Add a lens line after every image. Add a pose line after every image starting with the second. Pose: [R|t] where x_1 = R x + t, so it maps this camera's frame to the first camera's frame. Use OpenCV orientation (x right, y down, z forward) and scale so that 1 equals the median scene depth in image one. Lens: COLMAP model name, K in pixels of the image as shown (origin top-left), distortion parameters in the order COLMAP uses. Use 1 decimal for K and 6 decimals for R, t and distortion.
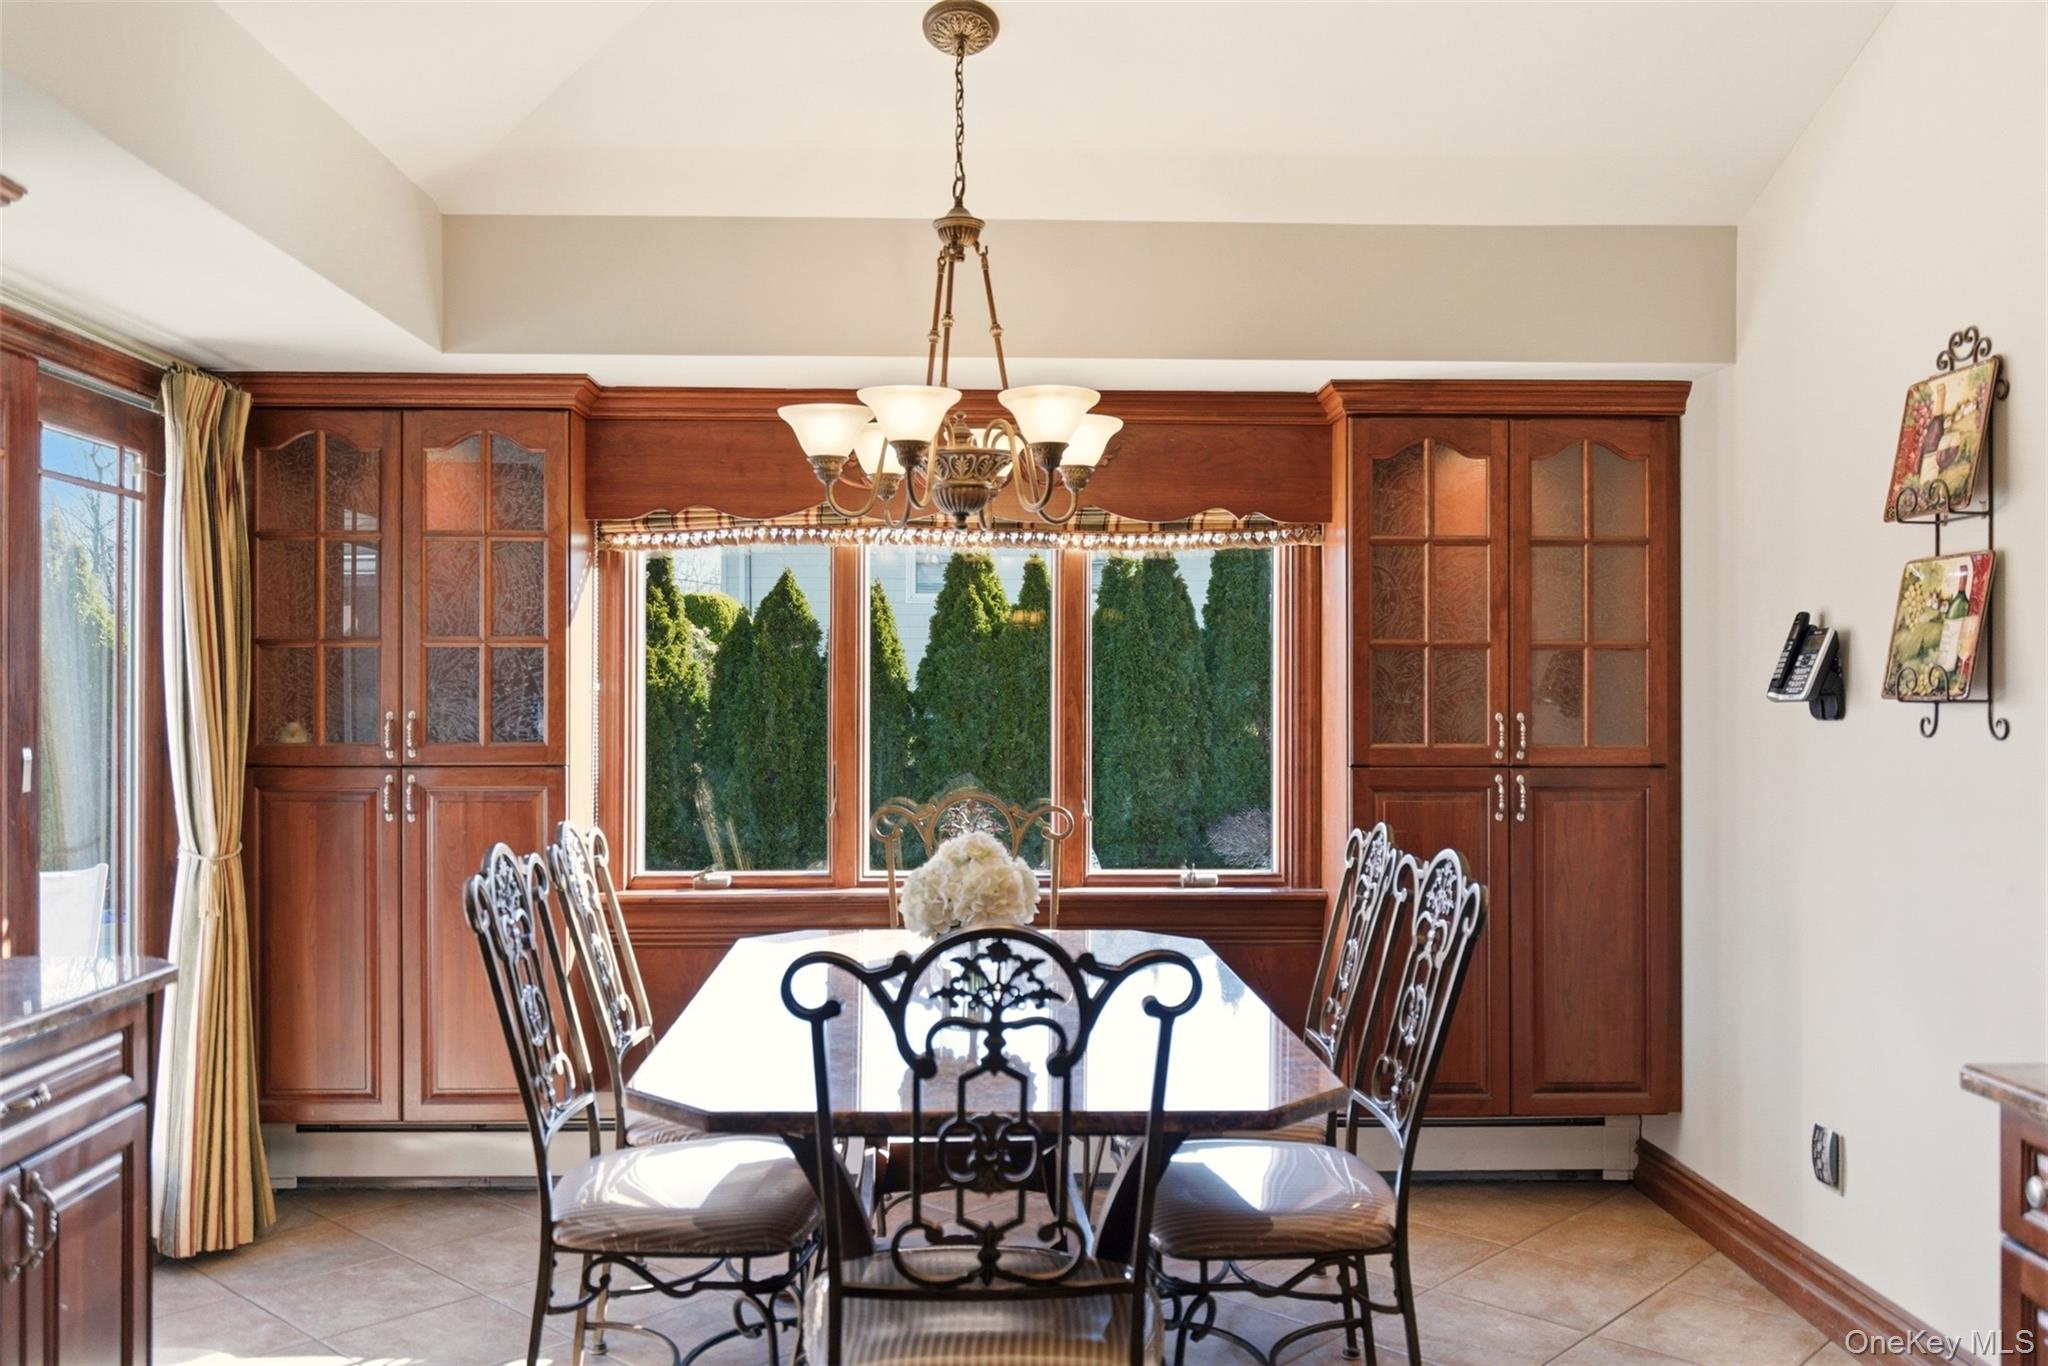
lens RADIAL K [[1727.2, 0, 1014.5], [0, 1727.2, 702.8], [0, 0, 1]] dist [0.026494, 0.000713]
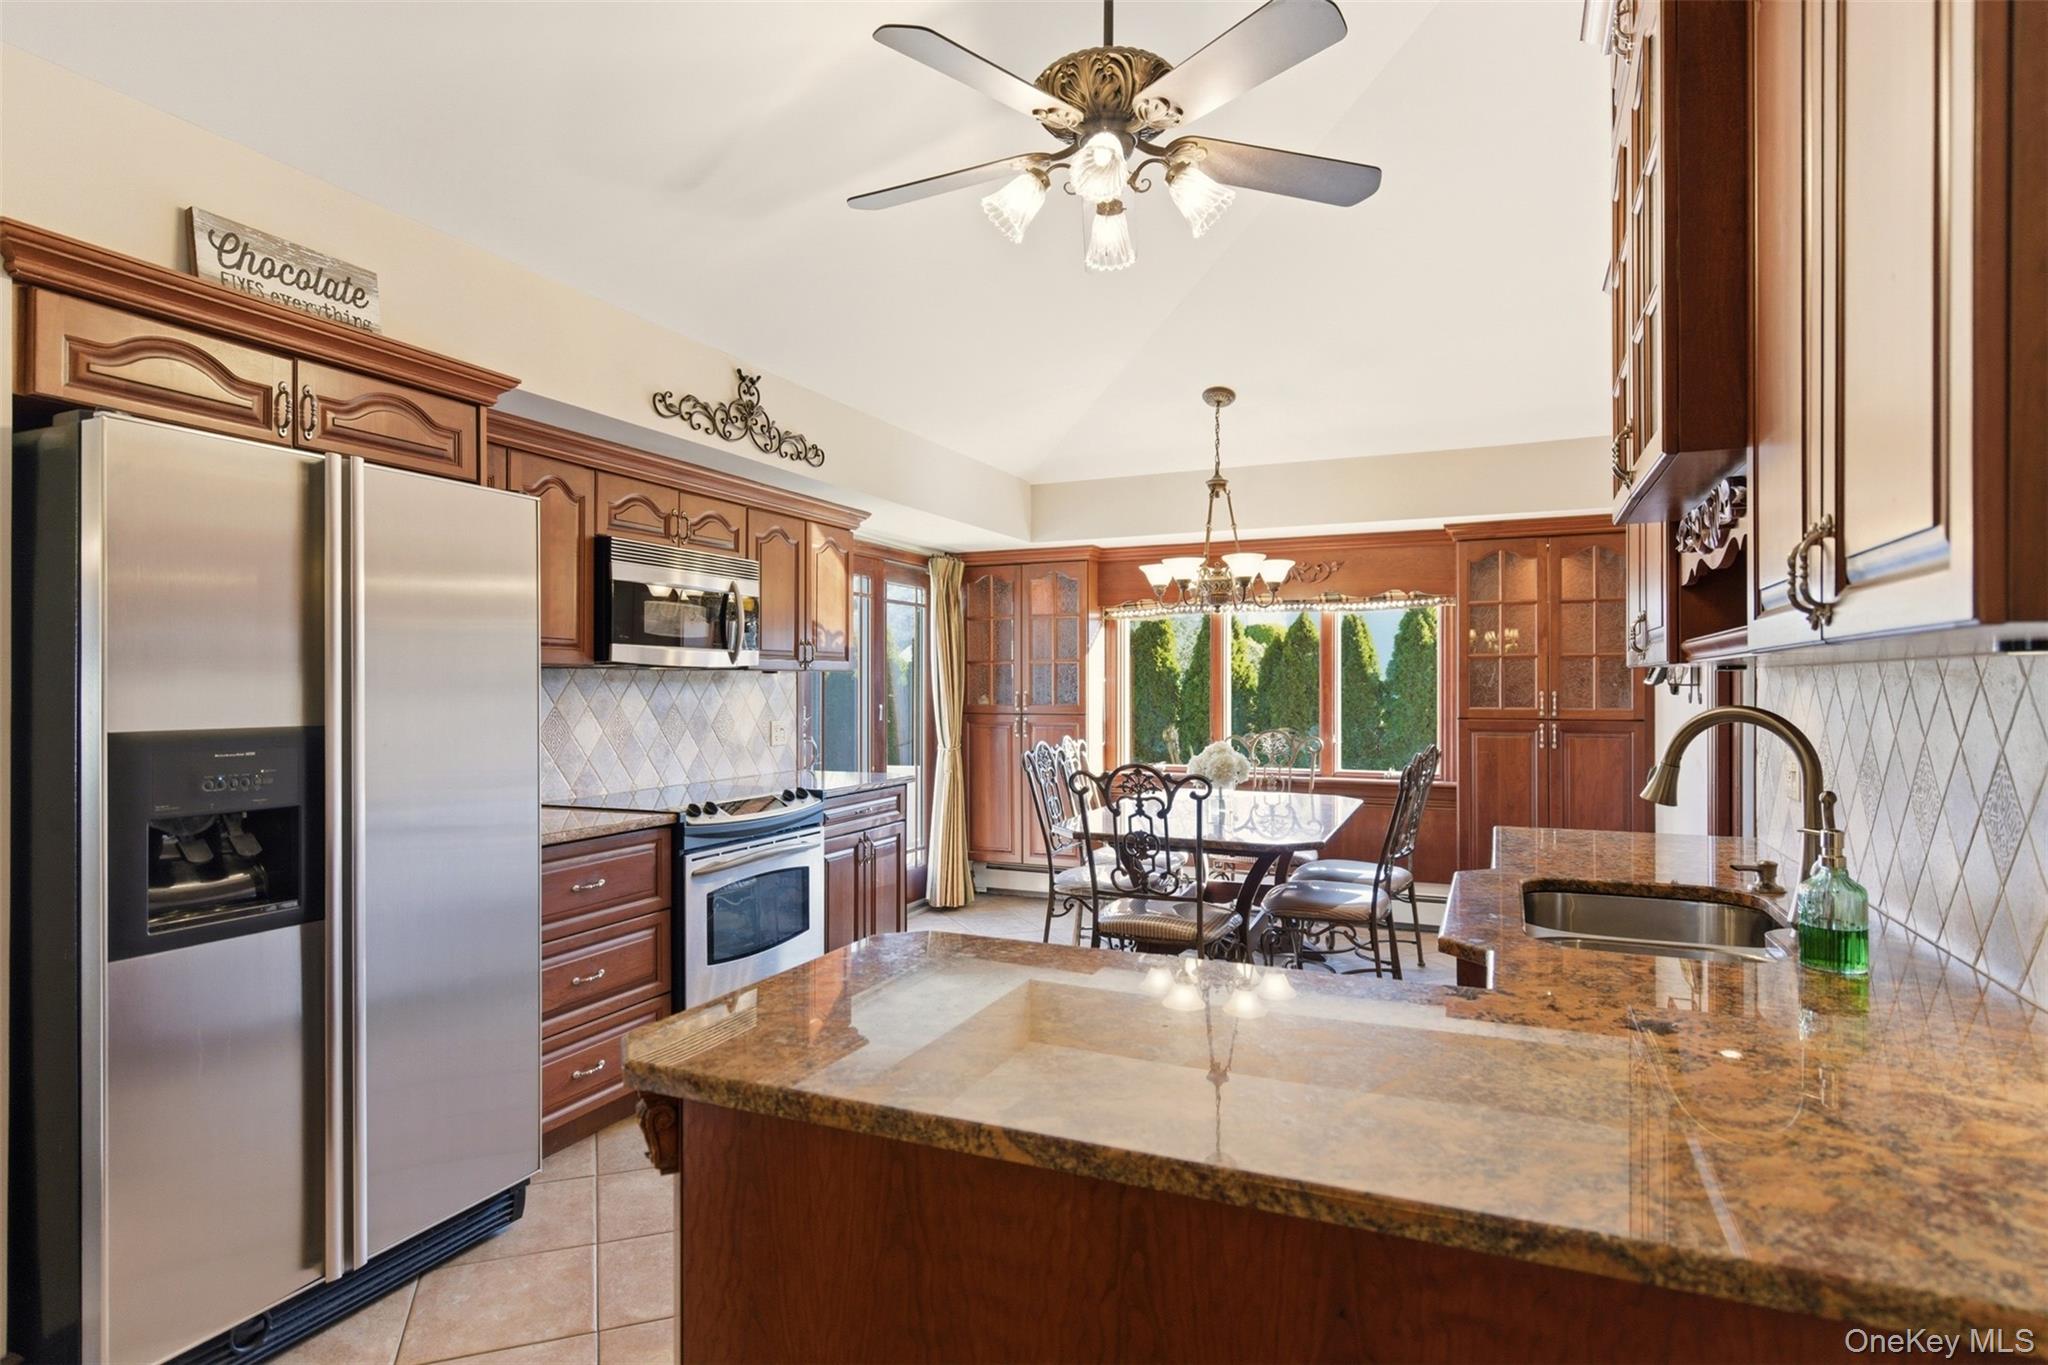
lens RADIAL K [[1071.5, 0, 1024.0], [0, 1071.5, 682.5], [0, 0, 1]] dist [0.006314, -0.002219]
pose [[0.905911, -0.003490, -0.423454, 0.267305], [0.001209, 0.999983, -0.005655, 0.001888], [0.423466, 0.004611, 0.905900, -0.322652]]
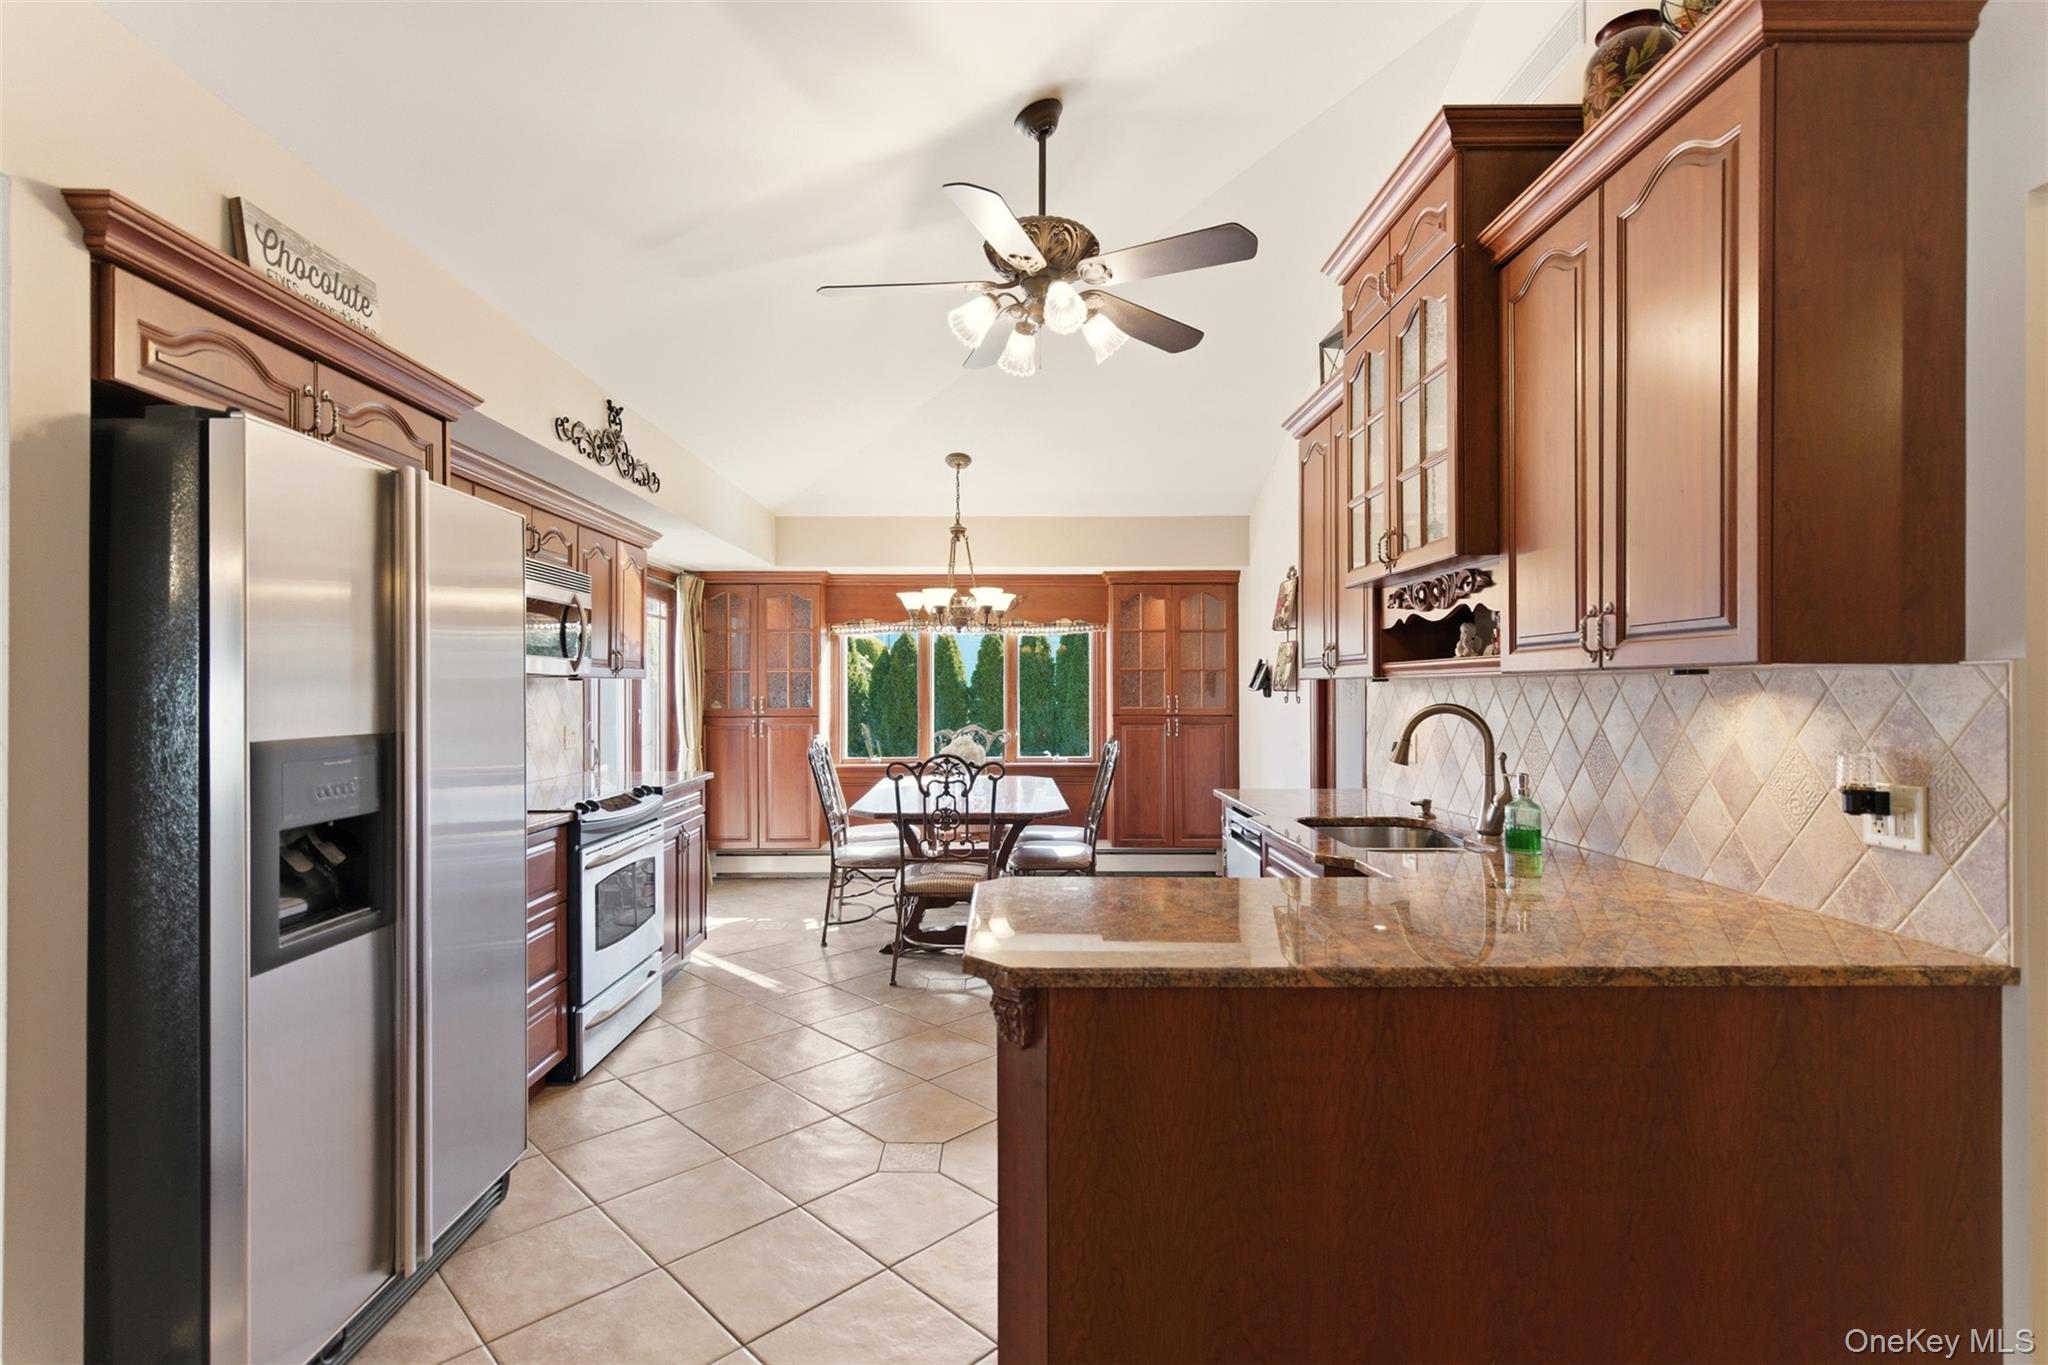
lens RADIAL K [[928.6, 0, 1024.0], [0, 928.6, 682.5], [0, 0, 1]] dist [0.008263, -0.000137]
pose [[0.999761, -0.003539, -0.021583, 0.089866], [0.003300, 0.999933, -0.011105, 0.001090], [0.021621, 0.011032, 0.999705, -0.429984]]
